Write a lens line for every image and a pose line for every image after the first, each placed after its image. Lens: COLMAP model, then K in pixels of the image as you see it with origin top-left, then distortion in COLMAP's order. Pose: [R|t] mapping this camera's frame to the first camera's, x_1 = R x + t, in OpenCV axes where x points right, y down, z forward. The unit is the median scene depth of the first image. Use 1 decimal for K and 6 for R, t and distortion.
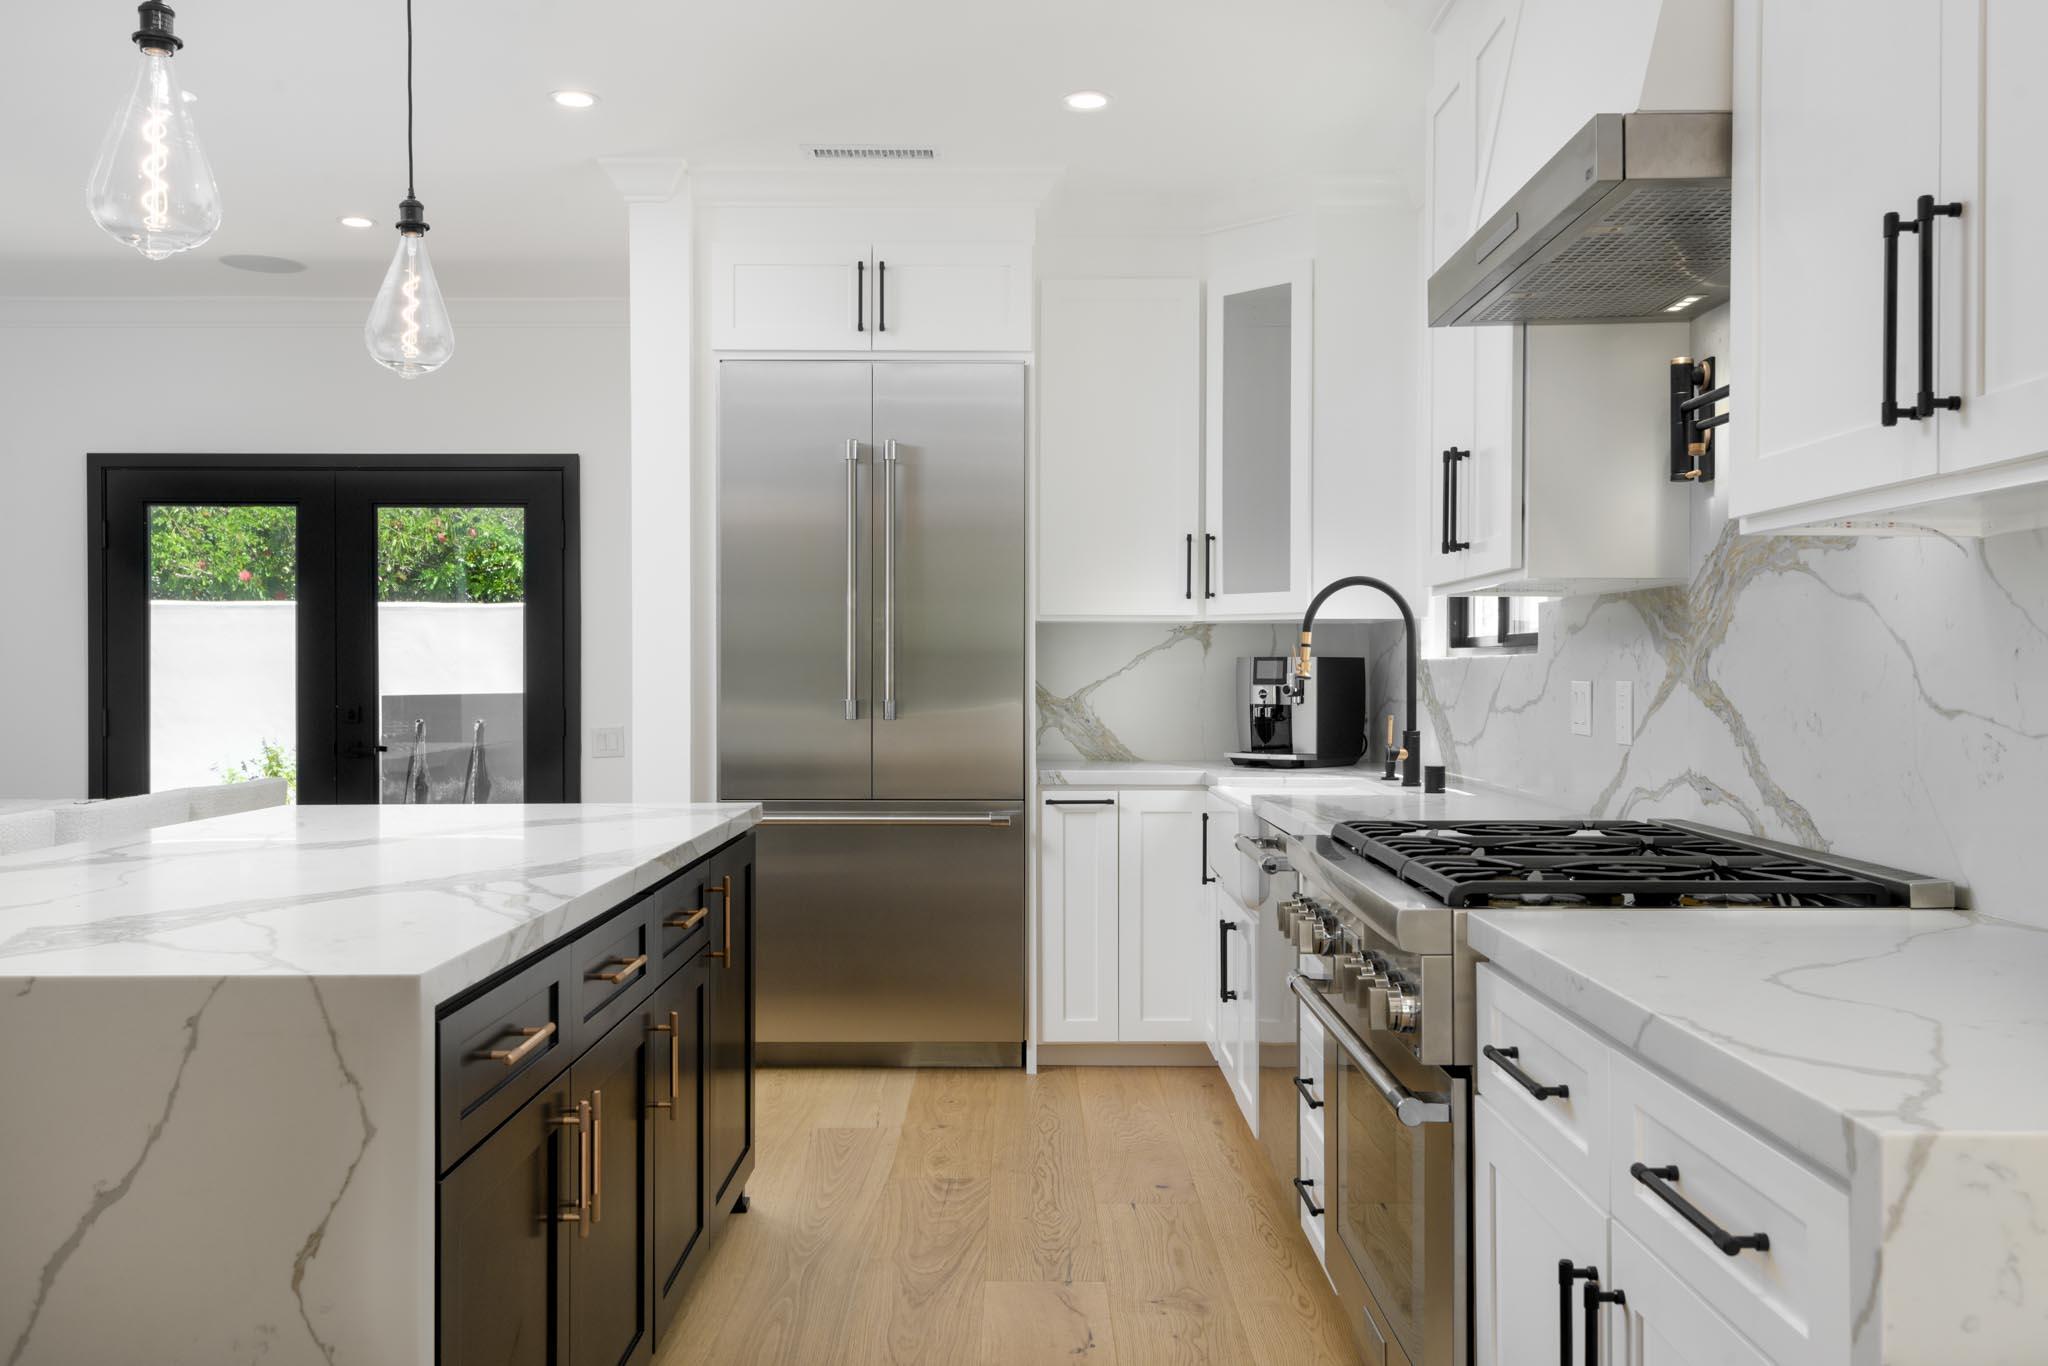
lens RADIAL K [[1701.2, 0, 1024.0], [0, 1701.2, 683.0], [0, 0, 1]] dist [0.021542, -0.001824]
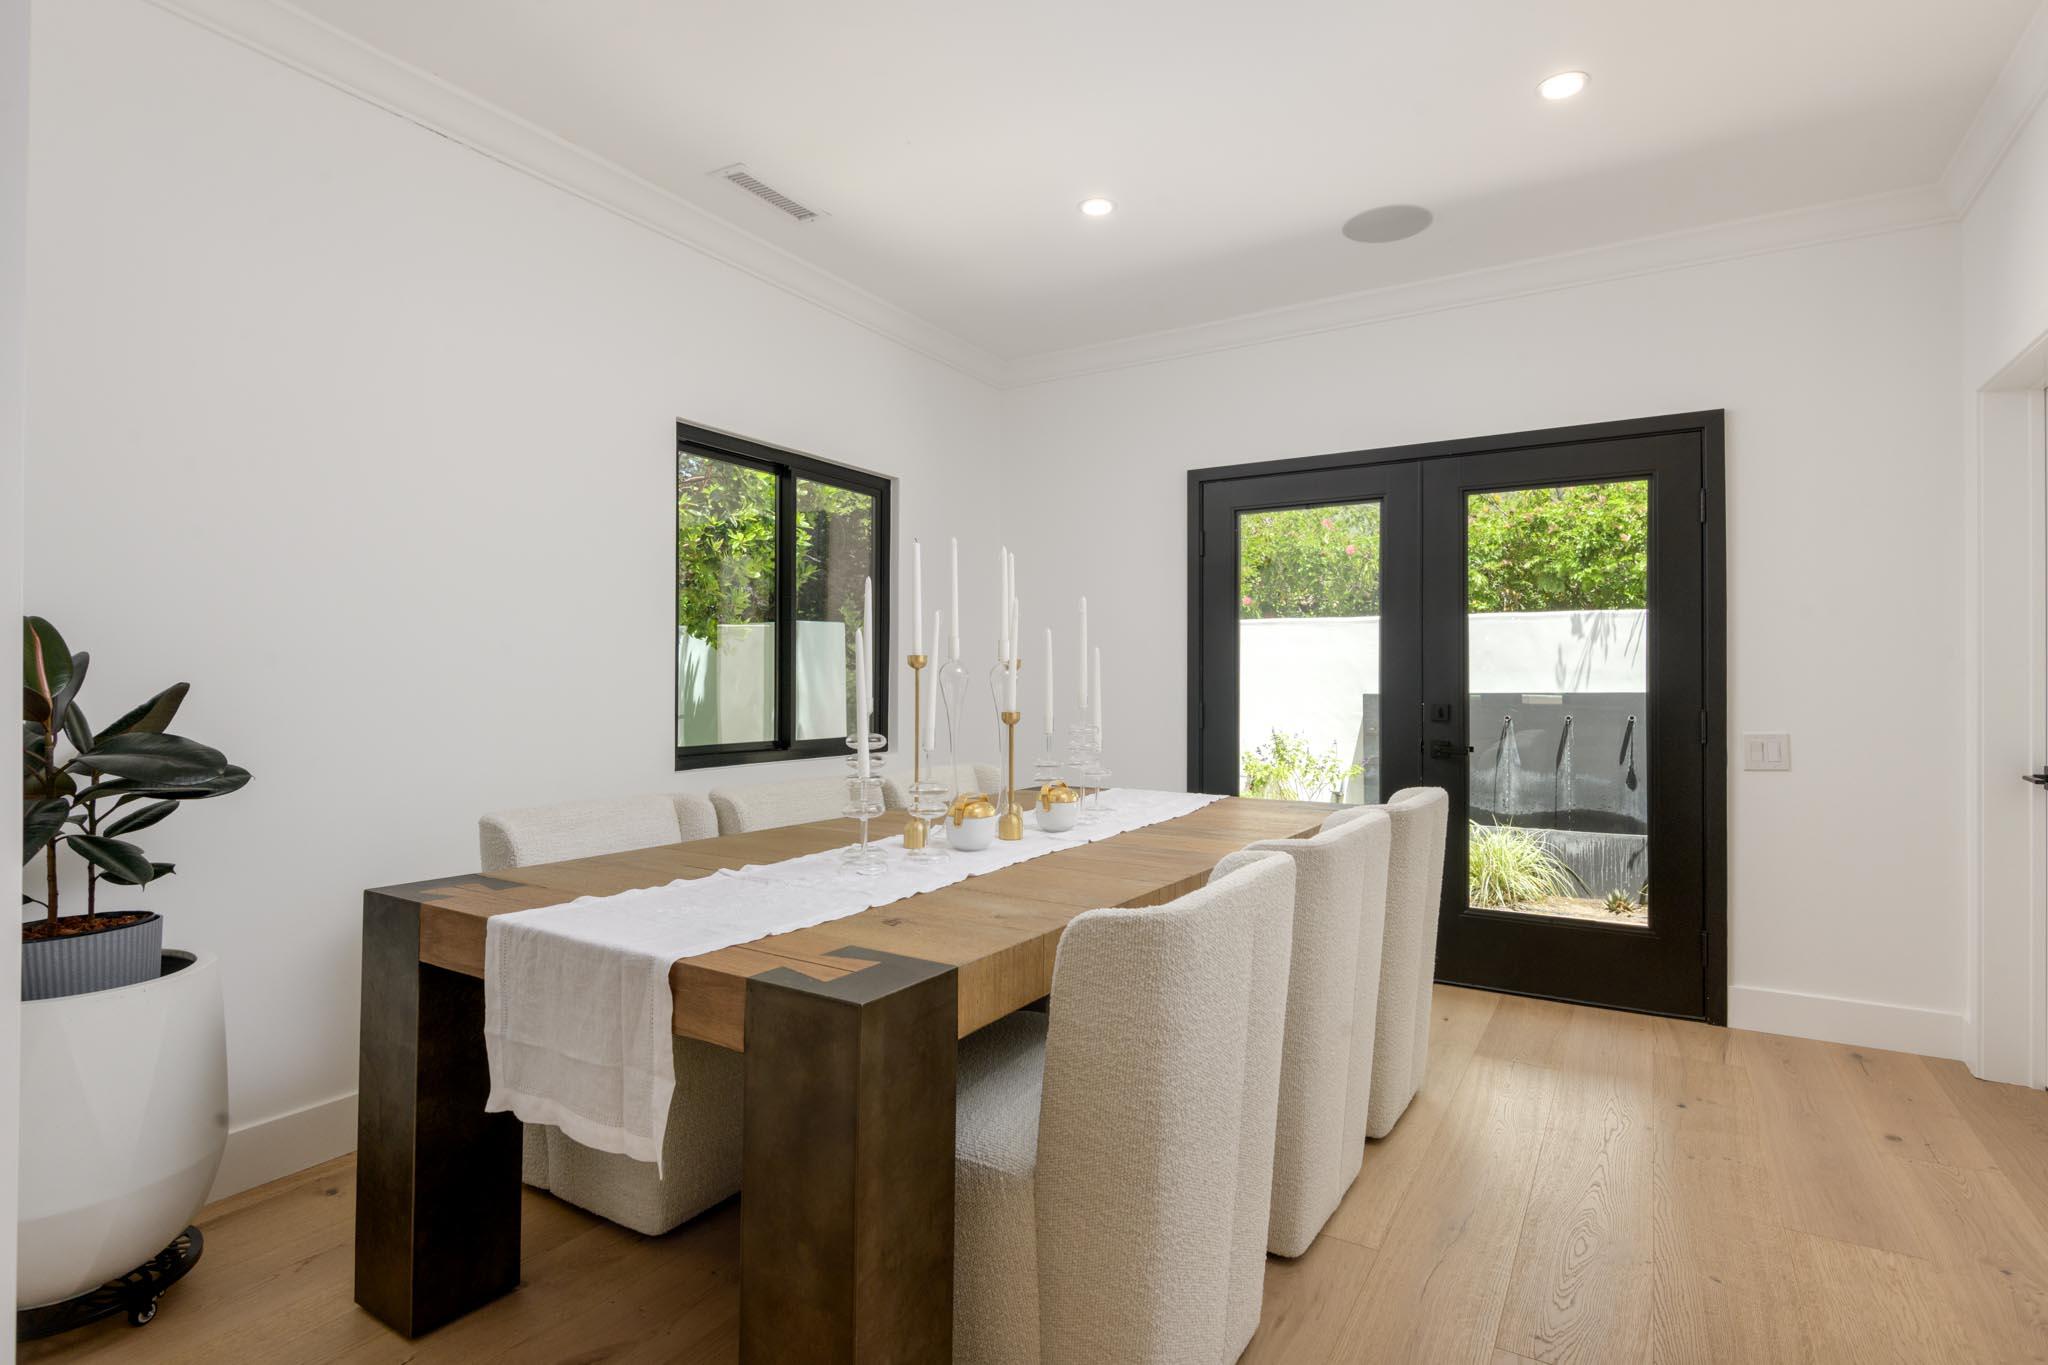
lens RADIAL K [[1024.6, 0, 1024.0], [0, 1024.6, 682.5], [0, 0, 1]] dist [-0.000844, -0.000102]
pose [[0.847015, 0.002413, -0.531564, -0.287915], [-0.004753, 0.999984, -0.003034, 0.003704], [0.531548, 0.005096, 0.847013, 0.392478]]
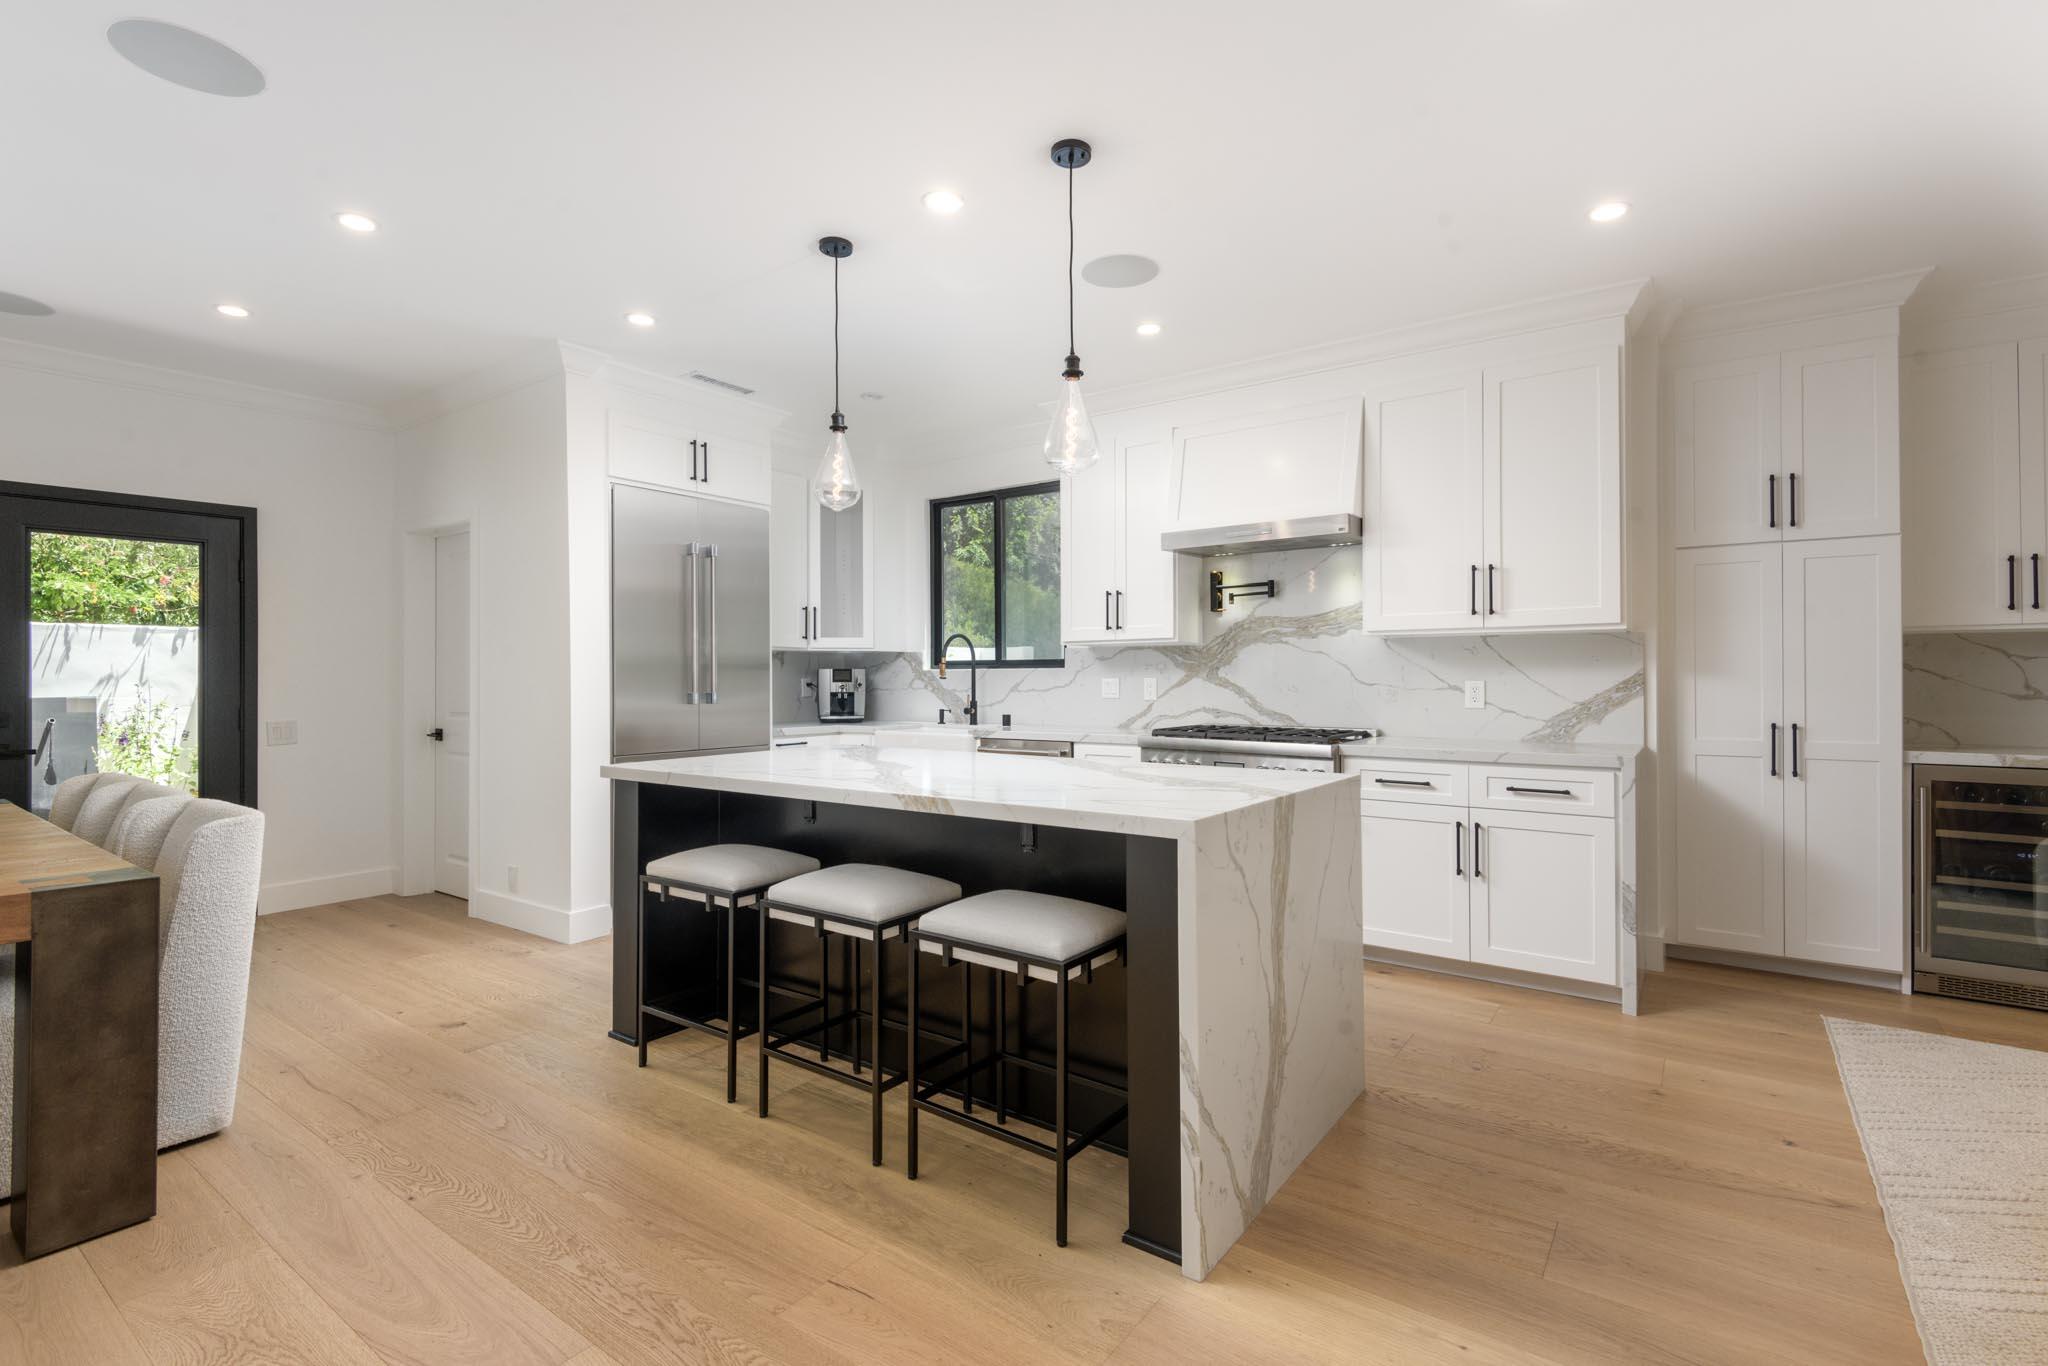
lens RADIAL K [[933.9, 0, 1024.0], [0, 933.9, 683.0], [0, 0, 1]] dist [0.000326, 0.000299]
pose [[0.601804, -0.011196, 0.798565, -0.481942], [0.009509, 0.999931, 0.006853, -0.002636], [-0.798587, 0.003470, 0.601869, 0.119044]]
